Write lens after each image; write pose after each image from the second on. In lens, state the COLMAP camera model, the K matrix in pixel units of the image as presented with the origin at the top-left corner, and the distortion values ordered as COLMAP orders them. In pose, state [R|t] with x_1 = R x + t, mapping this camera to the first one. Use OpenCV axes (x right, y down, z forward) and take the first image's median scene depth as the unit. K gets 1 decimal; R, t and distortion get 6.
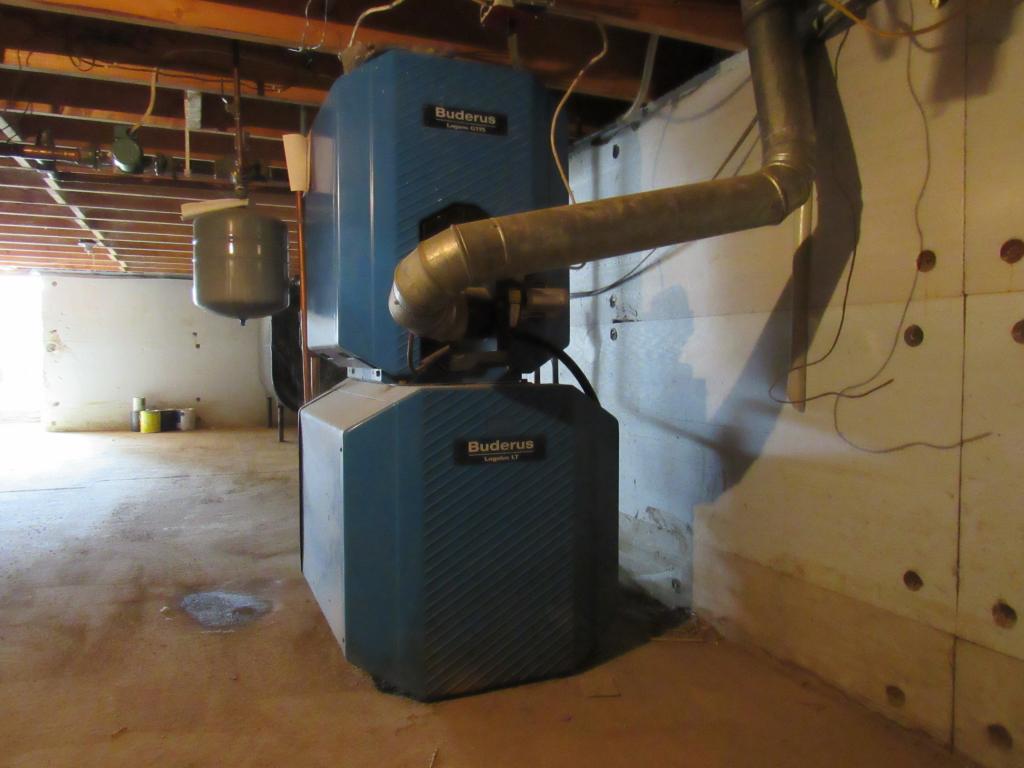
lens RADIAL K [[727.7, 0, 513.4], [0, 727.7, 384.5], [0, 0, 1]] dist [-0.030522, 0.000440]
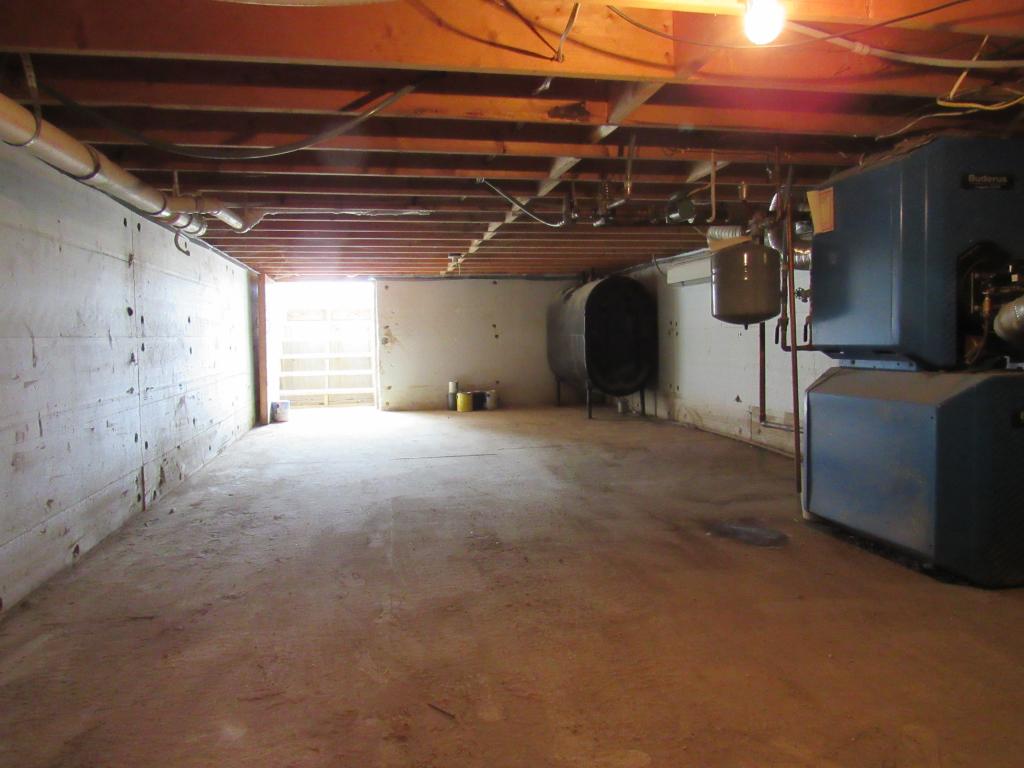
lens RADIAL K [[727.7, 0, 510.8], [0, 727.7, 380.0], [0, 0, 1]] dist [-0.030522, 0.000440]
pose [[0.975473, -0.011333, -0.219828, -0.170531], [0.016239, 0.999658, 0.020523, -0.007241], [0.219520, -0.023589, 0.975323, -0.141742]]
